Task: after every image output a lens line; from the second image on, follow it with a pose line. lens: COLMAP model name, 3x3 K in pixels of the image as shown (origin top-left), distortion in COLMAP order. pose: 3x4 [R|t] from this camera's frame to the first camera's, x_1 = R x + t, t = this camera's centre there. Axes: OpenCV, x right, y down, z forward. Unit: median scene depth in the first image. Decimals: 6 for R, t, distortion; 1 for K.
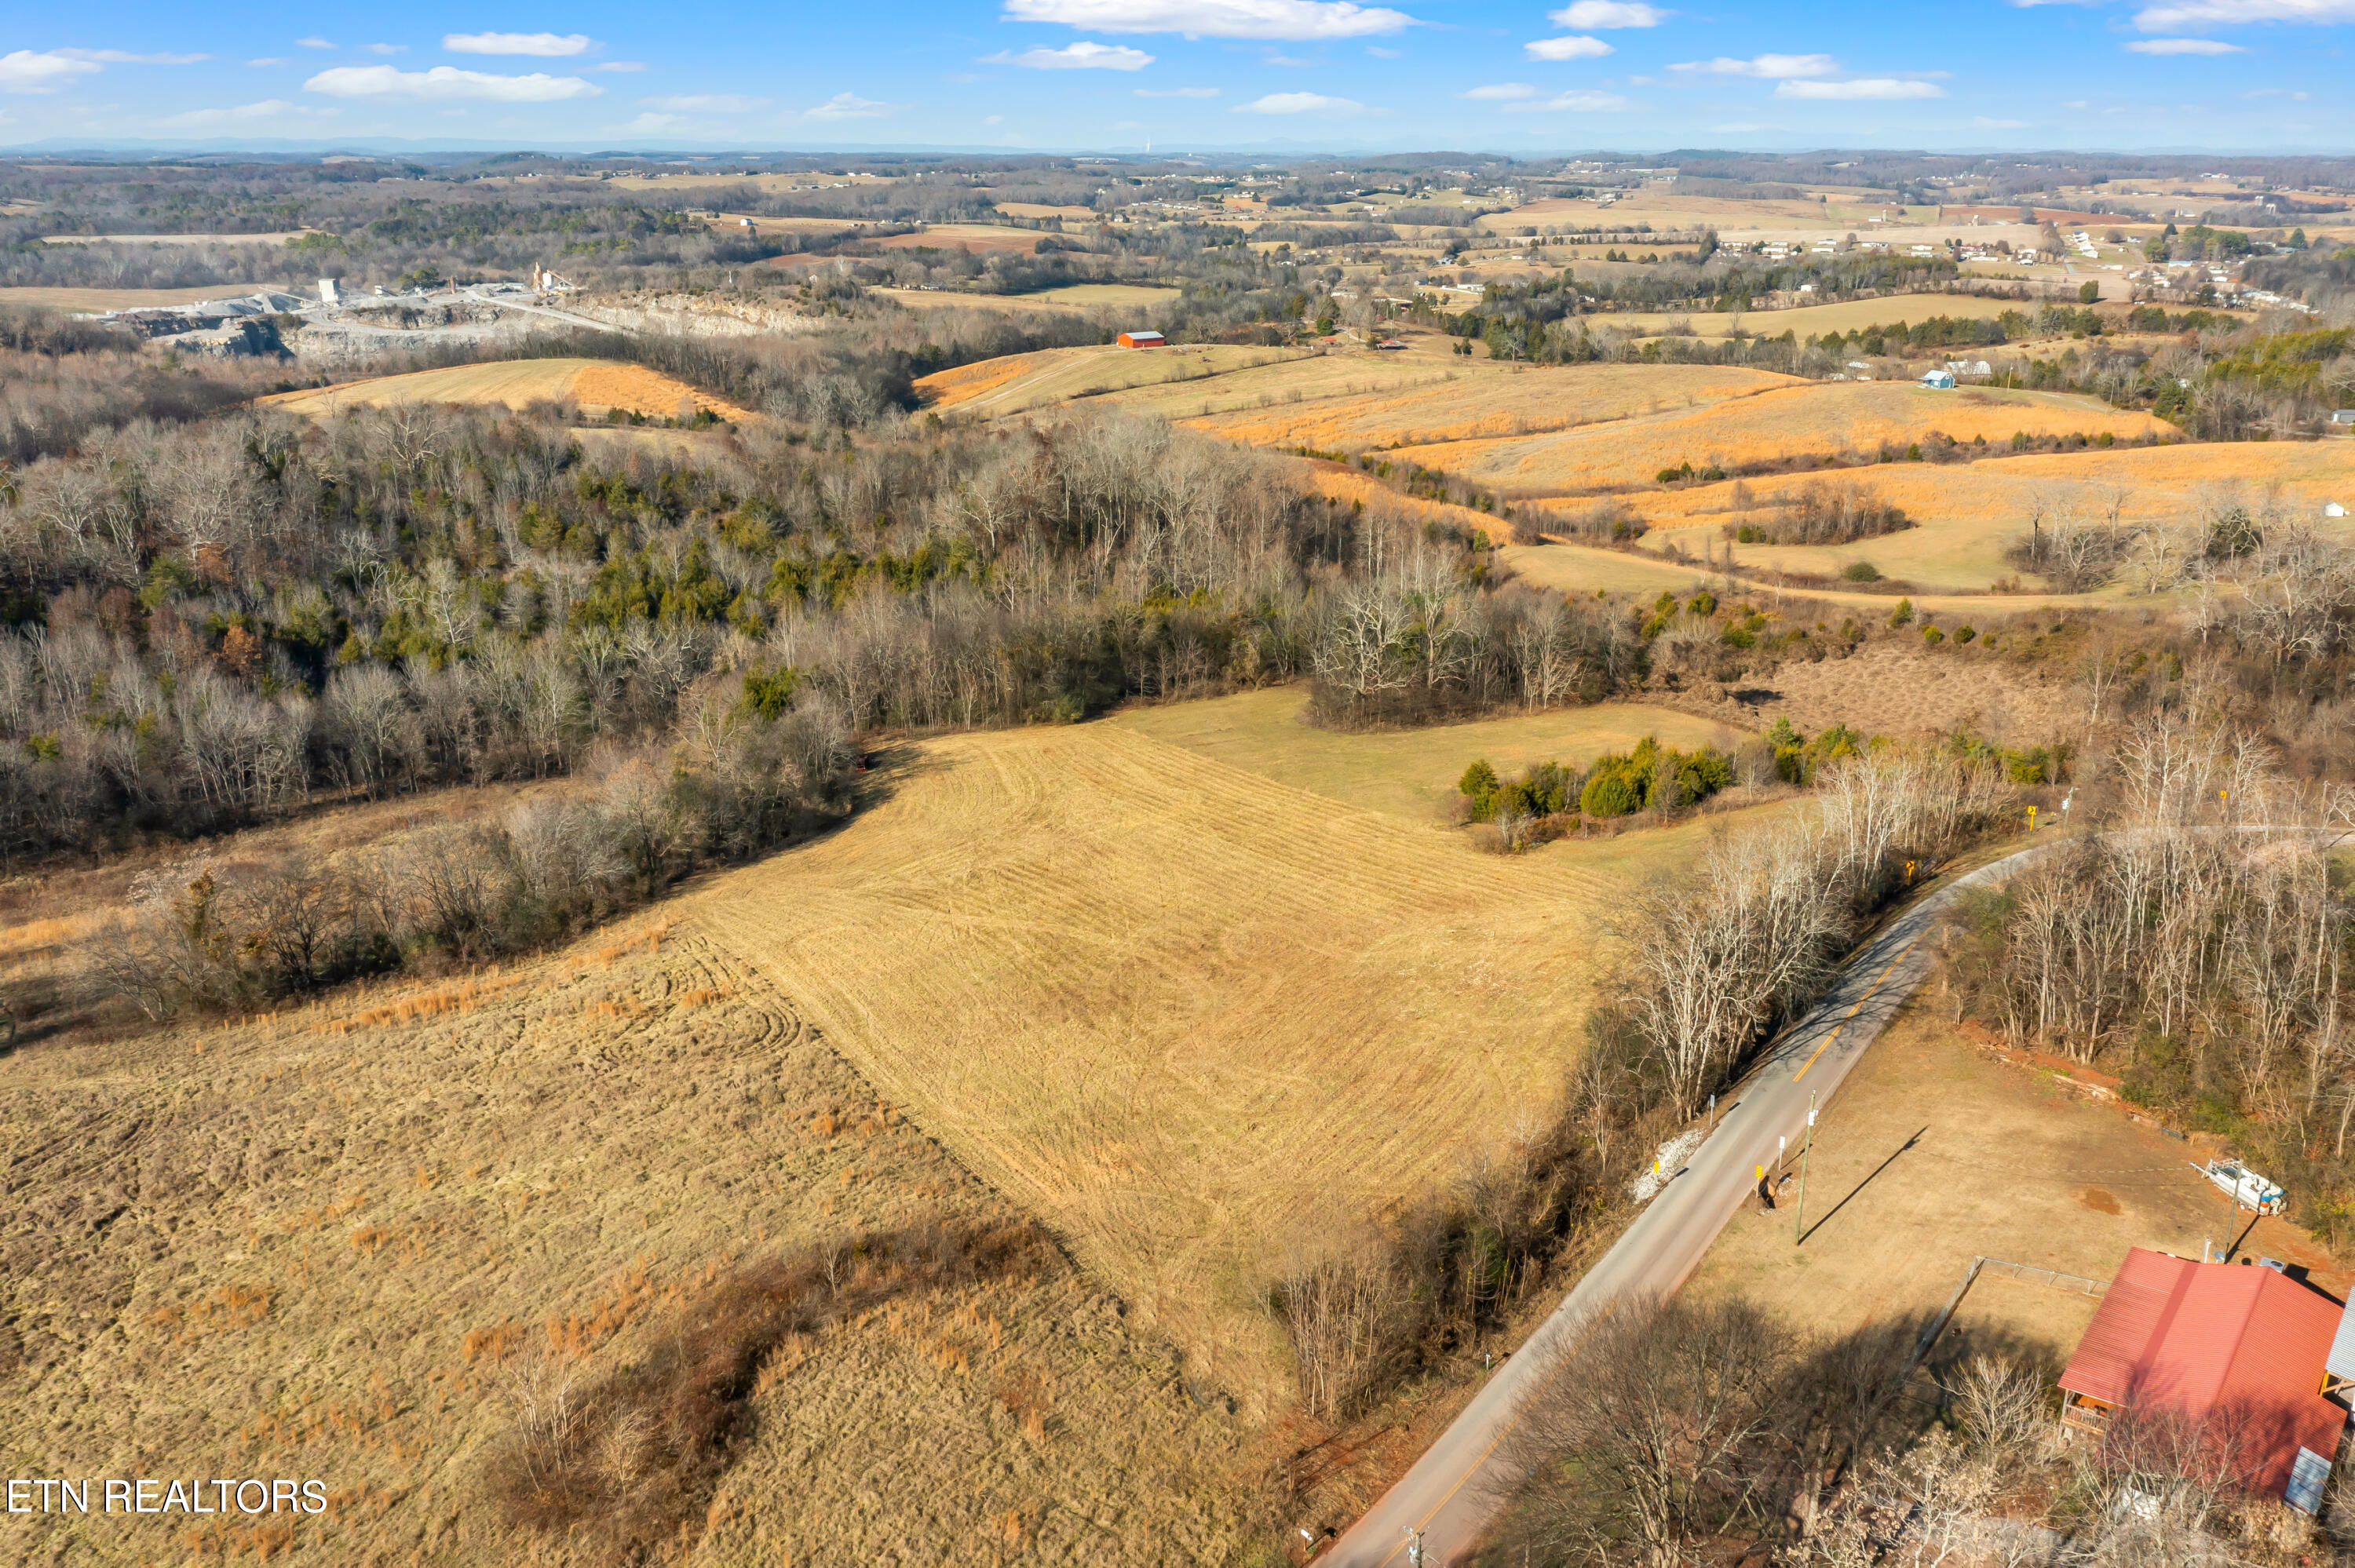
lens RADIAL K [[1864.8, 0, 1176.6], [0, 1864.8, 776.8], [0, 0, 1]] dist [-0.007578, 0.005517]
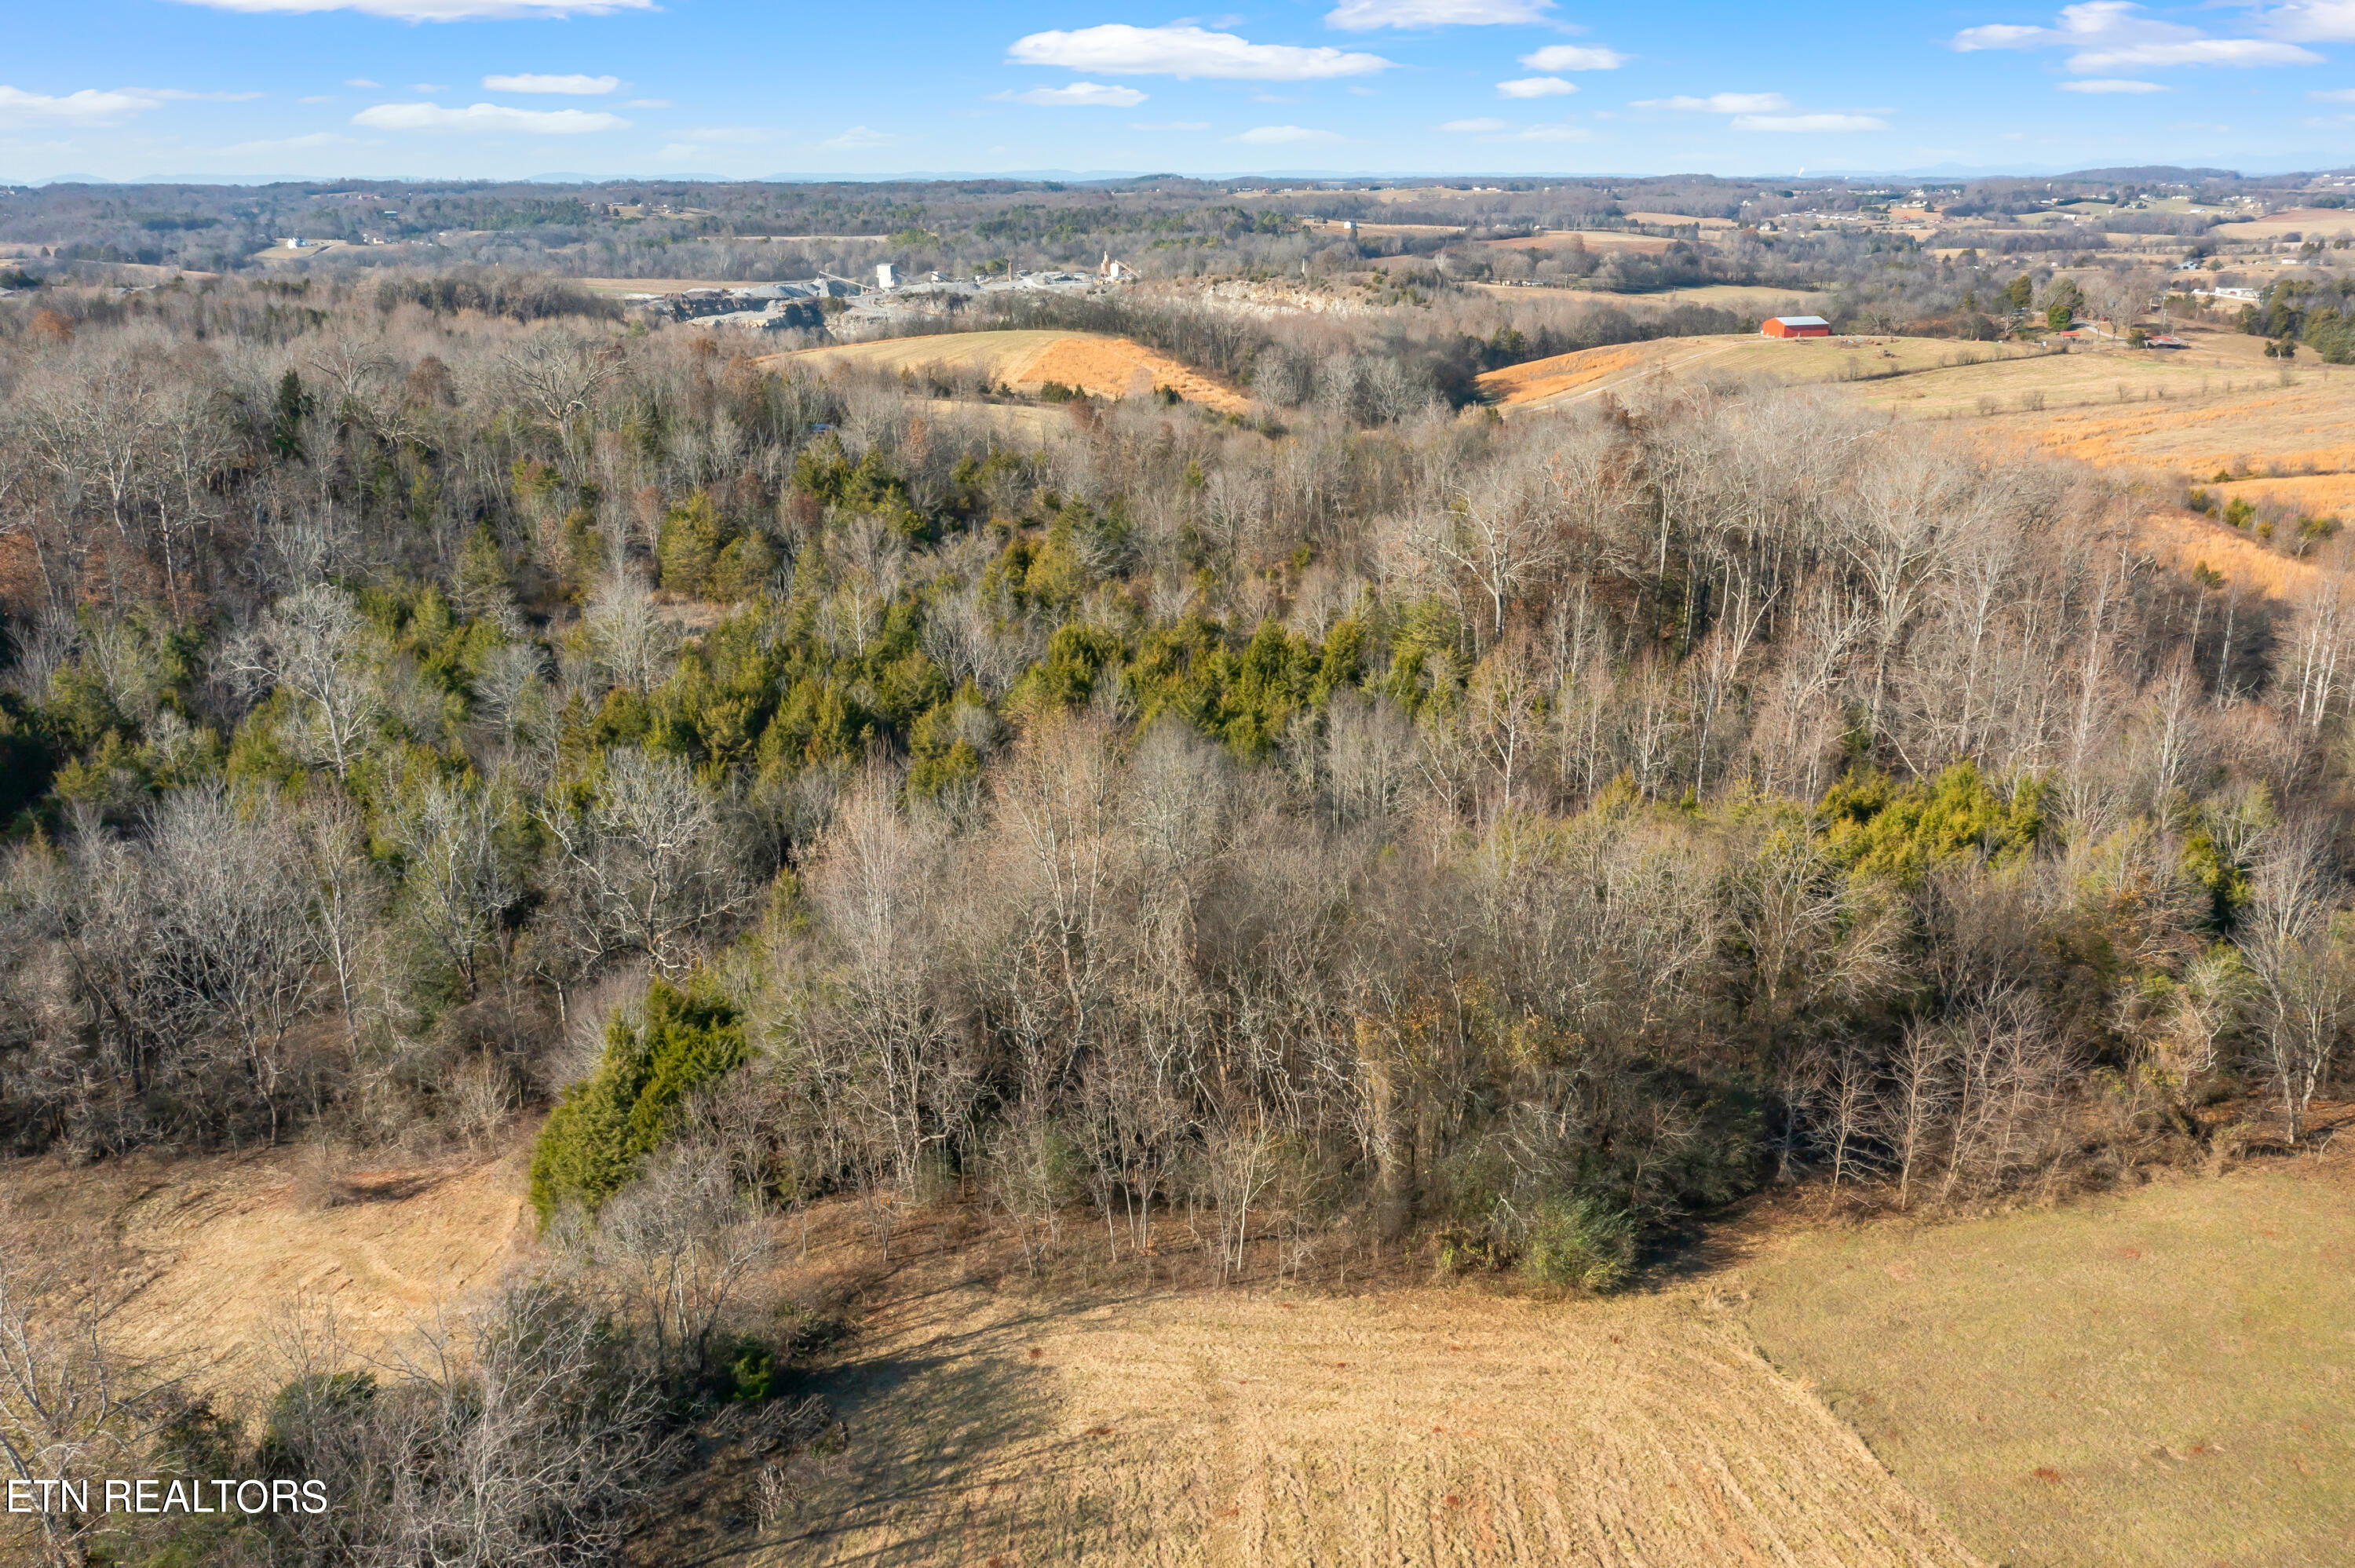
lens RADIAL K [[1855.2, 0, 1180.2], [0, 1855.2, 778.0], [0, 0, 1]] dist [-0.008575, 0.002688]
pose [[0.948650, 0.090025, -0.303247, -0.018485], [-0.094226, 0.995551, 0.000782, -0.053881], [0.301968, 0.027832, 0.952912, 0.364670]]
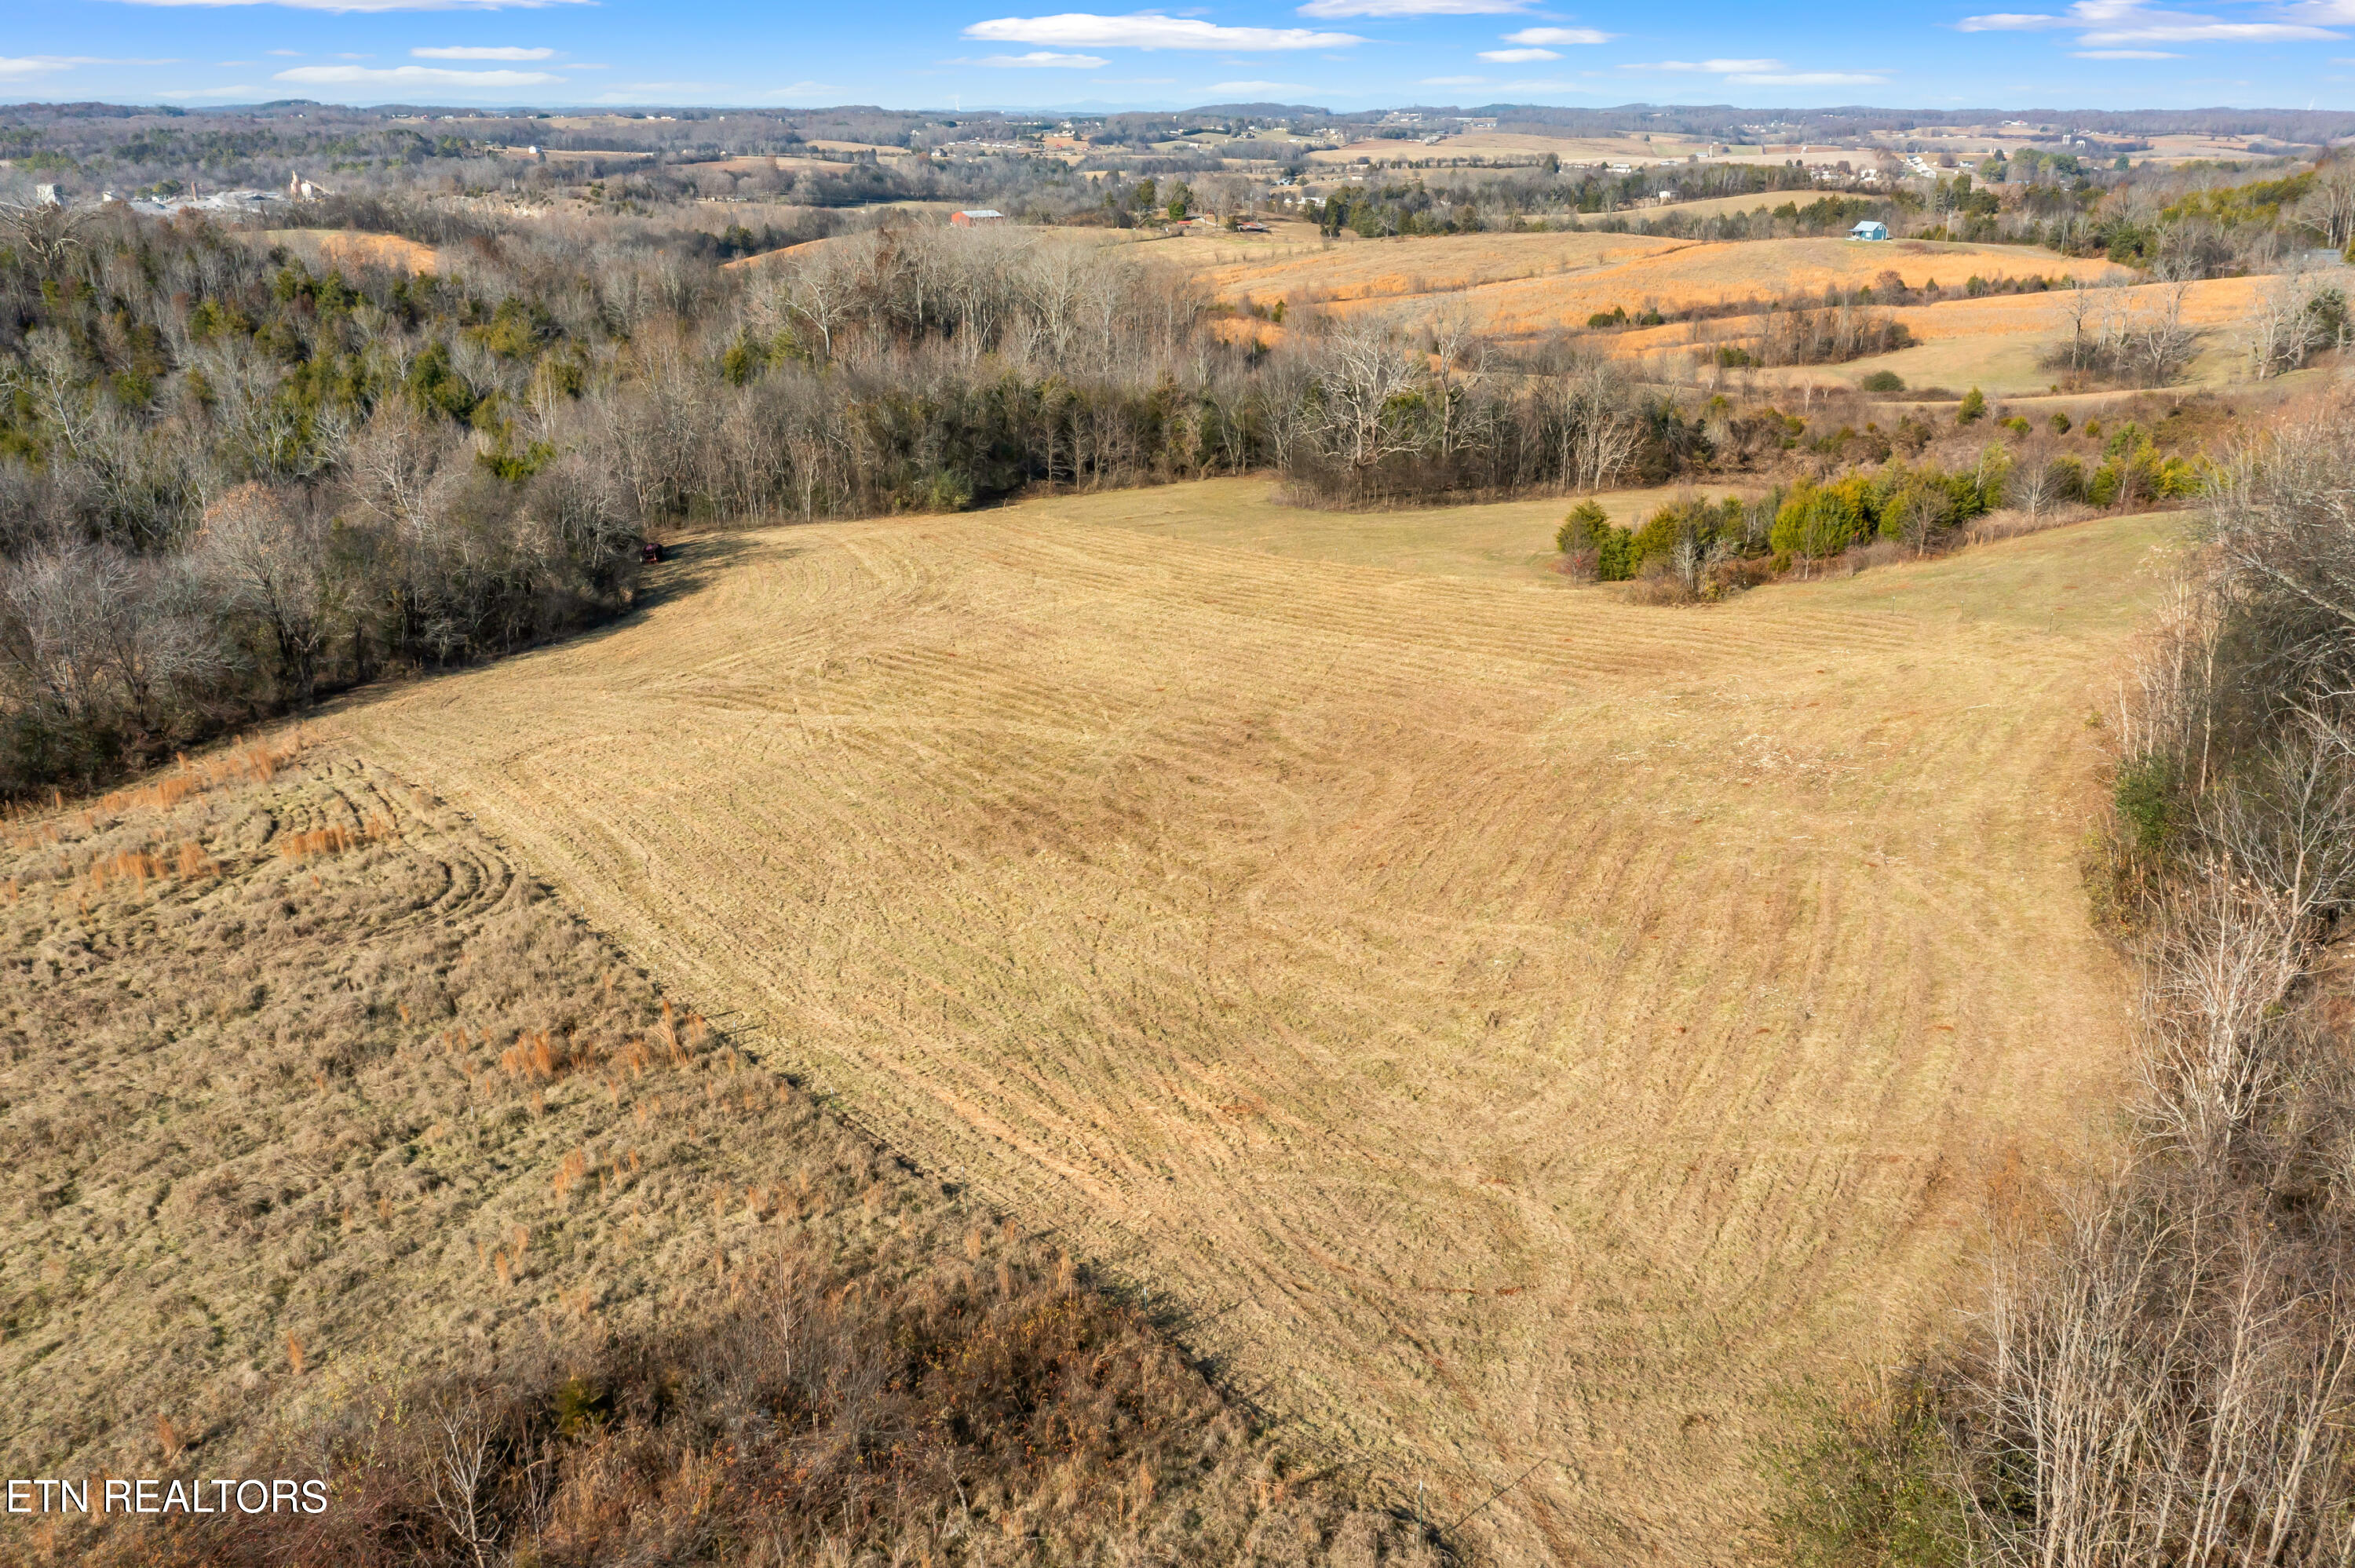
lens RADIAL K [[1856.7, 0, 1178.7], [0, 1856.7, 787.2], [0, 0, 1]] dist [-0.008827, 0.002287]
pose [[0.995289, -0.029726, 0.092285, -0.020954], [0.027658, 0.999339, 0.023605, 0.031989], [-0.092926, -0.020941, 0.995453, 0.150650]]
